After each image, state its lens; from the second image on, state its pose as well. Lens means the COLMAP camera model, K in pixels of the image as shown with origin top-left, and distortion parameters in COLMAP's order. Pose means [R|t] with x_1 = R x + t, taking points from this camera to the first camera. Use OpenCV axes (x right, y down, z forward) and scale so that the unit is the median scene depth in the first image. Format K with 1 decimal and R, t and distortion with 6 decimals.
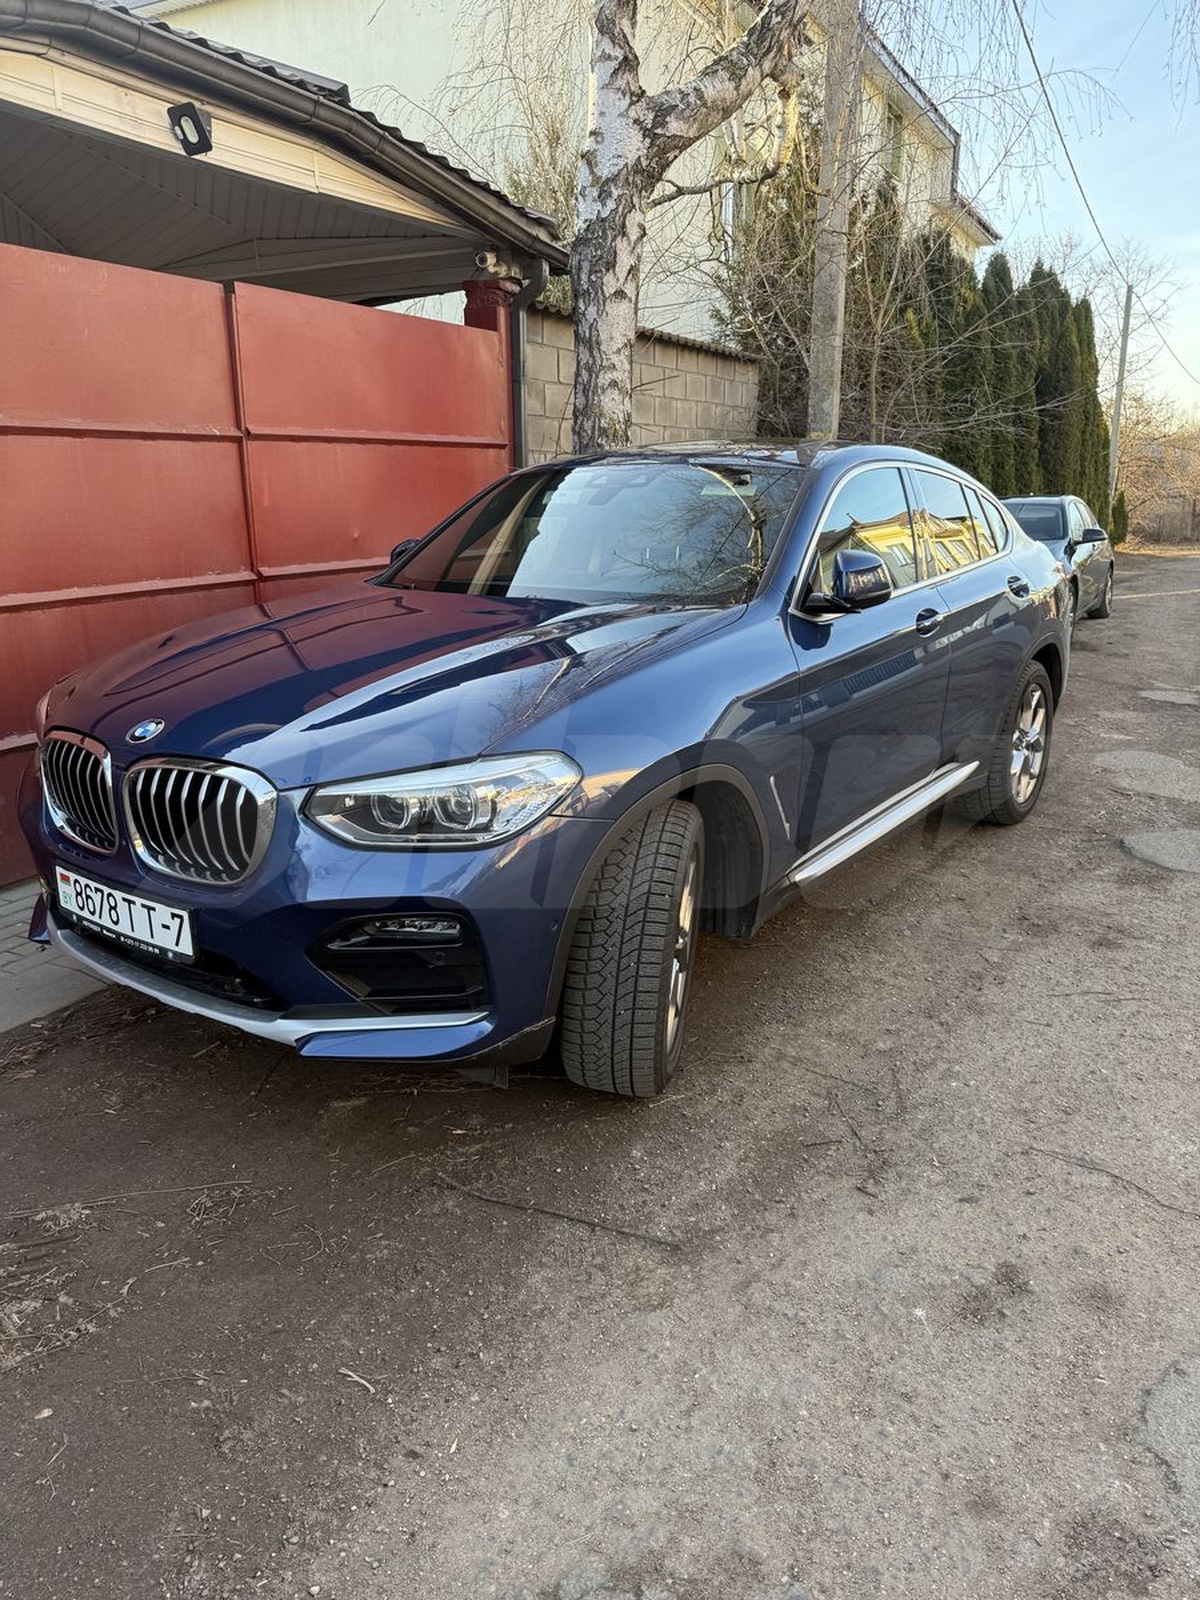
lens RADIAL K [[1159.0, 0, 600.0], [0, 1159.0, 800.0], [0, 0, 1]] dist [0.005166, 0.002026]
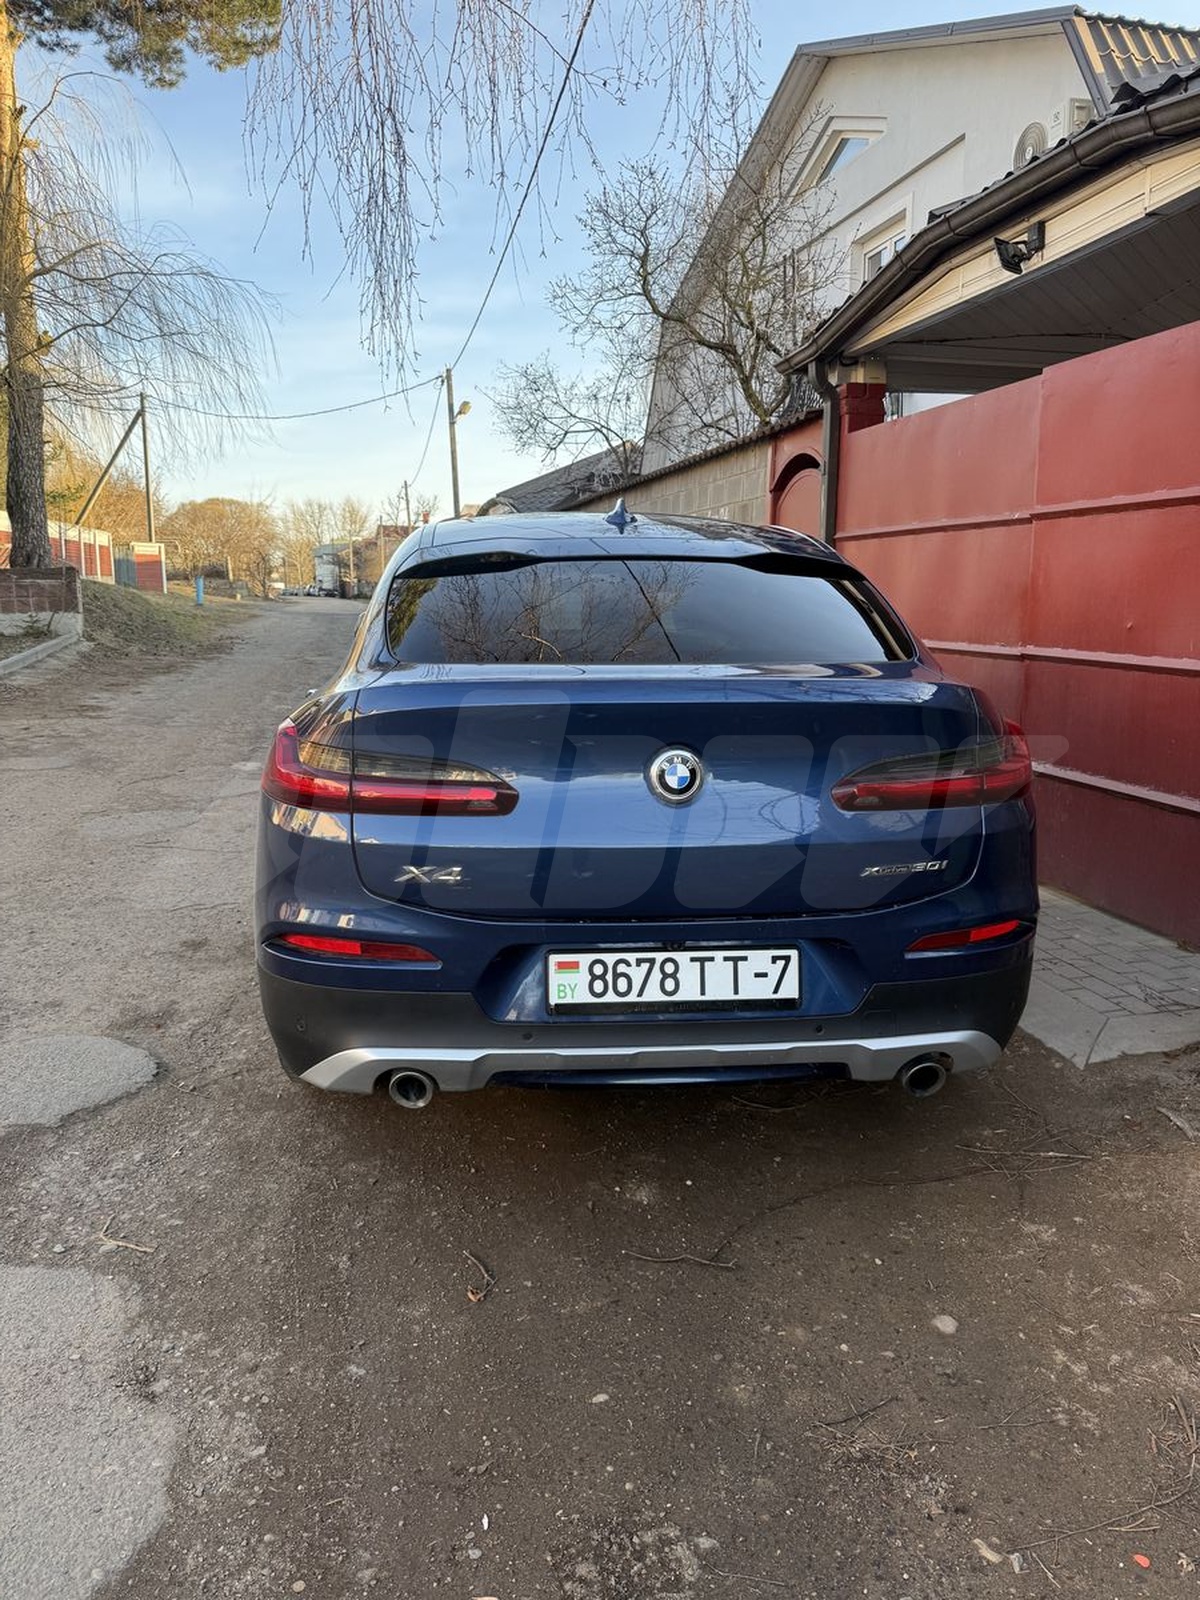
lens RADIAL K [[1159.0, 0, 600.0], [0, 1159.0, 800.0], [0, 0, 1]] dist [0.005166, 0.002026]
pose [[-0.764317, 0.118864, -0.633790, 0.539289], [-0.167296, 0.912659, 0.372914, -0.329293], [0.622761, 0.391055, -0.677676, 1.266400]]
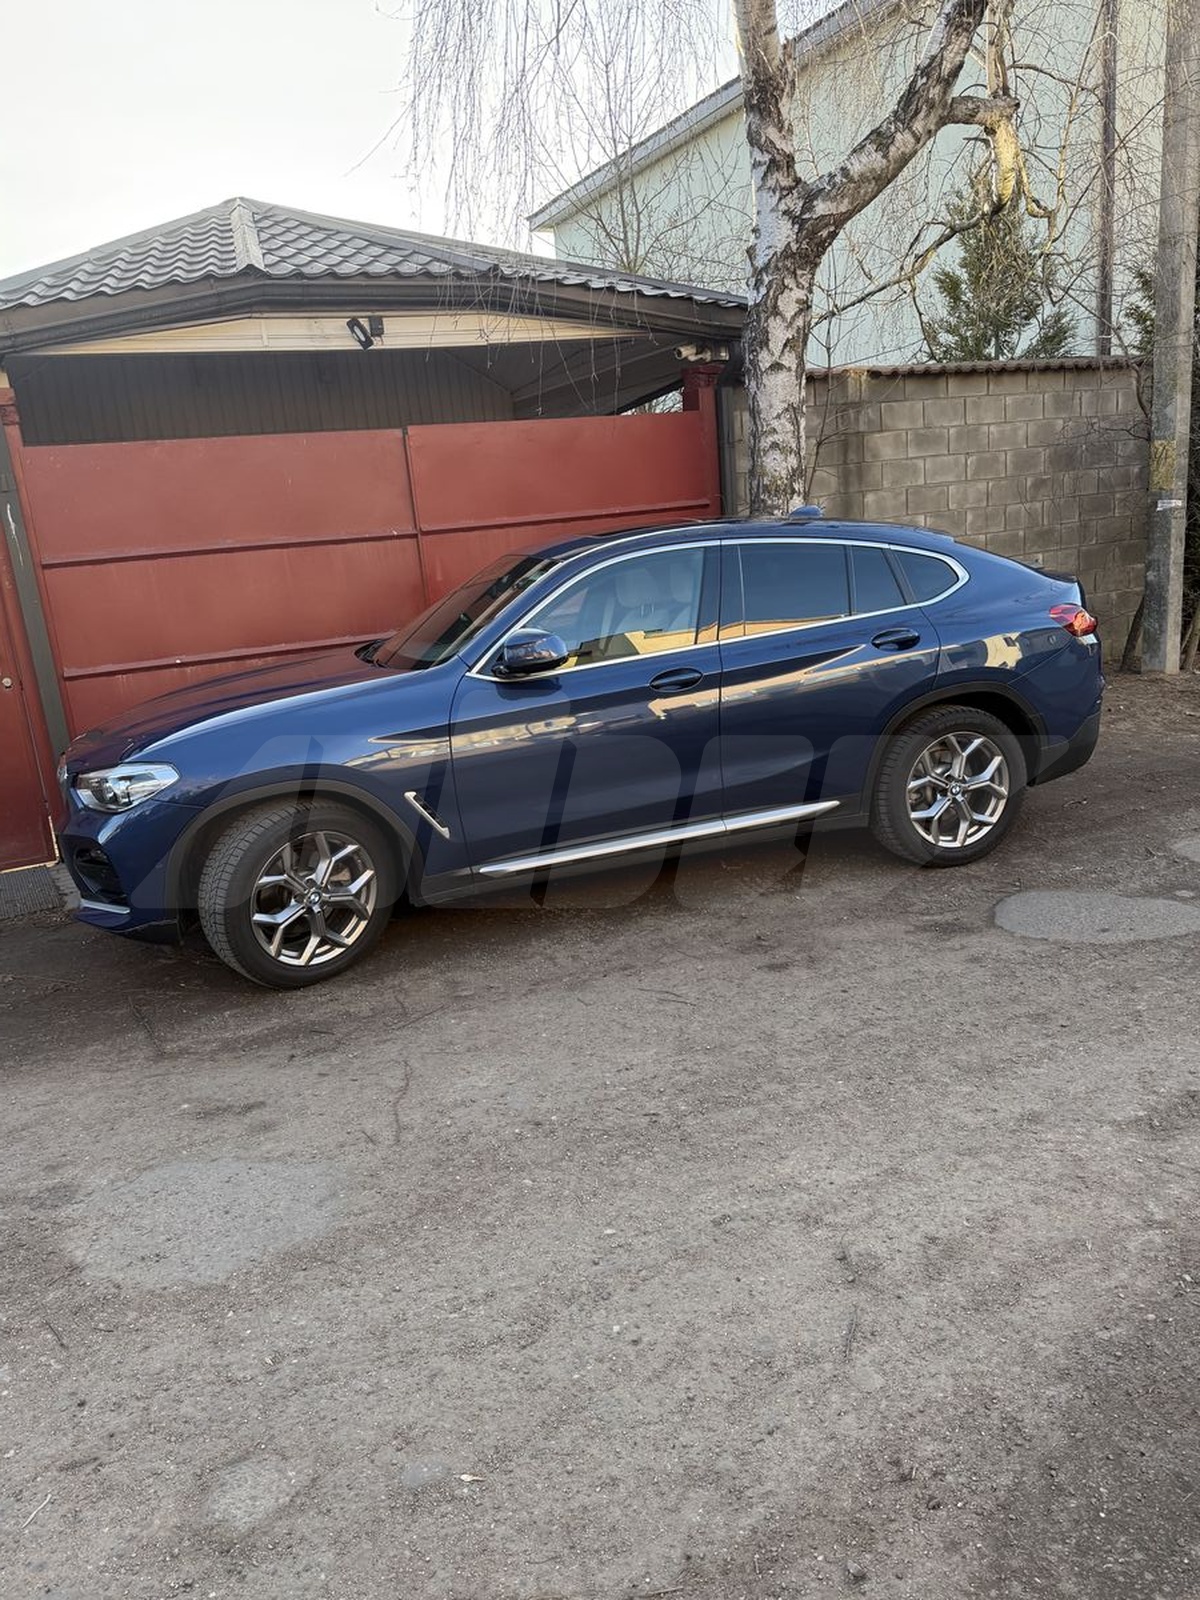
lens RADIAL K [[1137.0, 0, 576.1], [0, 1137.0, 822.7], [0, 0, 1]] dist [0.005871, -0.004412]
pose [[0.804435, 0.090727, -0.587071, 0.579075], [-0.077568, 0.995849, 0.047613, -0.033457], [0.588955, 0.007236, 0.808134, -0.006026]]
